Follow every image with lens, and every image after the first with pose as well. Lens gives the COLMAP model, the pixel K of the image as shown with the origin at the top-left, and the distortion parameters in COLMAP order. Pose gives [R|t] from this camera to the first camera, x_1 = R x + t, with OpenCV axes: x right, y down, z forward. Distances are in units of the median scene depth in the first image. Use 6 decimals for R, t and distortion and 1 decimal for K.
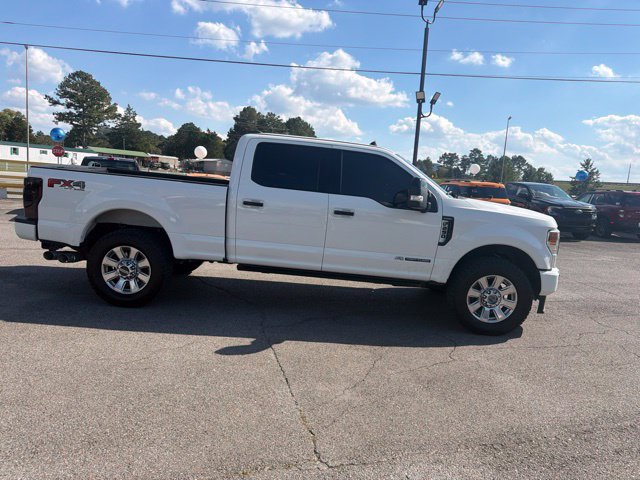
lens RADIAL K [[445.8, 0, 313.7], [0, 445.8, 243.6], [0, 0, 1]] dist [0.051832, -0.072997]
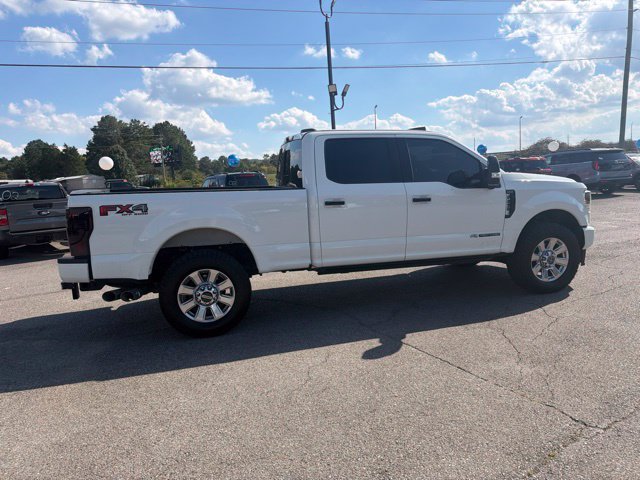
lens RADIAL K [[447.9, 0, 318.5], [0, 447.9, 242.0], [0, 0, 1]] dist [0.056353, -0.083099]
pose [[0.953327, -0.156900, 0.257972, -0.422483], [0.157147, 0.987377, 0.019797, -0.030275], [-0.257822, 0.021666, 0.965950, 0.075418]]
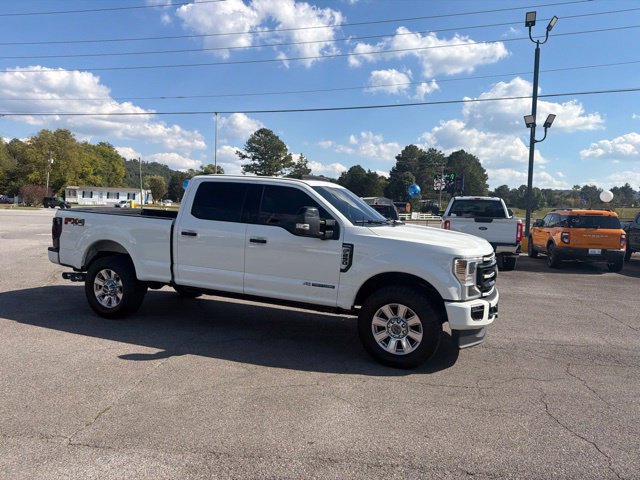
lens RADIAL K [[445.5, 0, 316.8], [0, 445.5, 236.3], [0, 0, 1]] dist [0.049171, -0.064837]
pose [[0.933145, -0.013325, -0.359253, 0.582782], [-0.021886, 0.995354, -0.093768, 0.019183], [0.358834, 0.095362, 0.928517, 0.030110]]
